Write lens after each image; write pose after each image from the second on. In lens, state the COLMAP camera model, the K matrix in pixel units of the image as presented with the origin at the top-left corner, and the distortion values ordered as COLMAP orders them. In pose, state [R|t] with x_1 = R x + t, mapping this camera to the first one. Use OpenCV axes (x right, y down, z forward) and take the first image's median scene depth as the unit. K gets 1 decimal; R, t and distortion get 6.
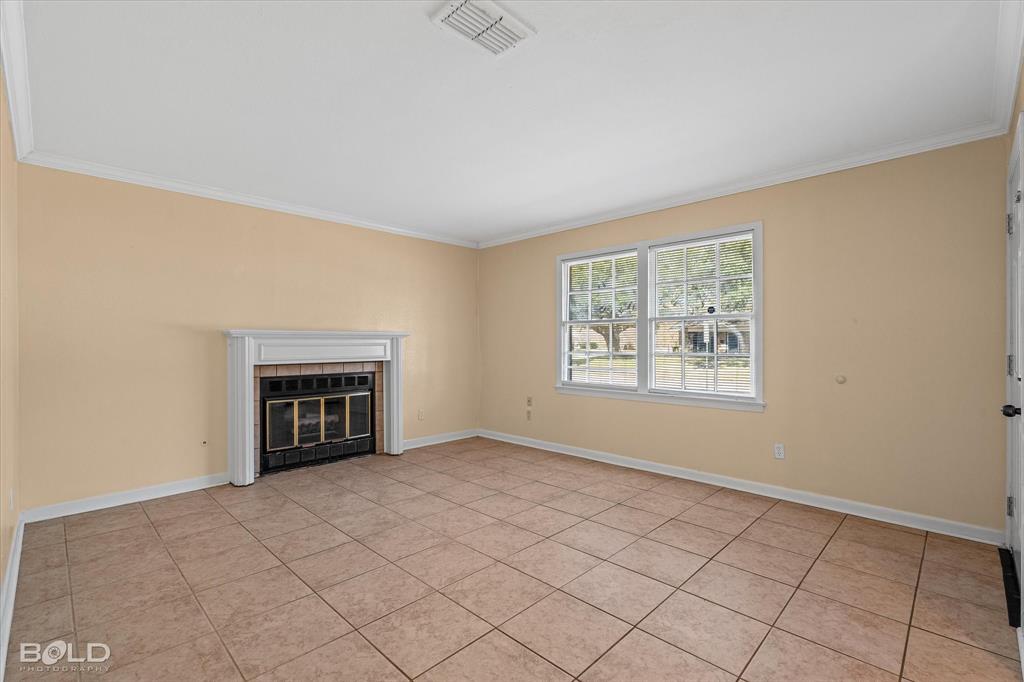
lens RADIAL K [[444.8, 0, 512.0], [0, 444.8, 341.0], [0, 0, 1]] dist [-0.000933, 0.000026]
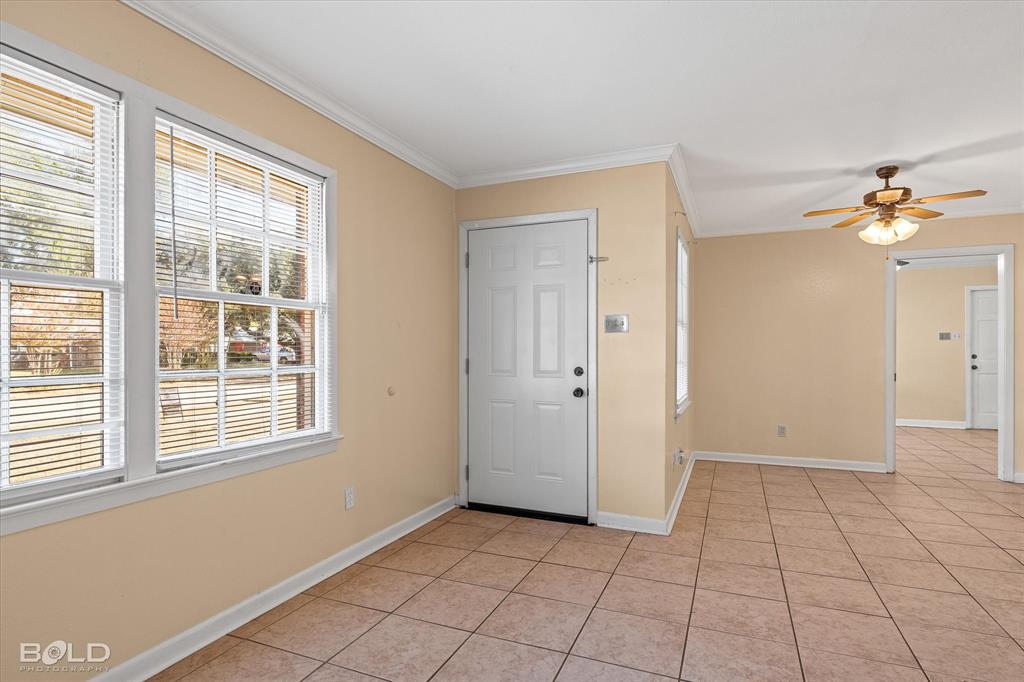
lens RADIAL K [[536.1, 0, 512.0], [0, 536.1, 341.0], [0, 0, 1]] dist [0.000129, 0.000192]
pose [[-0.358005, 0.013548, 0.933621, -0.375980], [-0.003647, 0.999867, -0.015908, 0.004208], [-0.933712, -0.009100, -0.357908, 1.265107]]
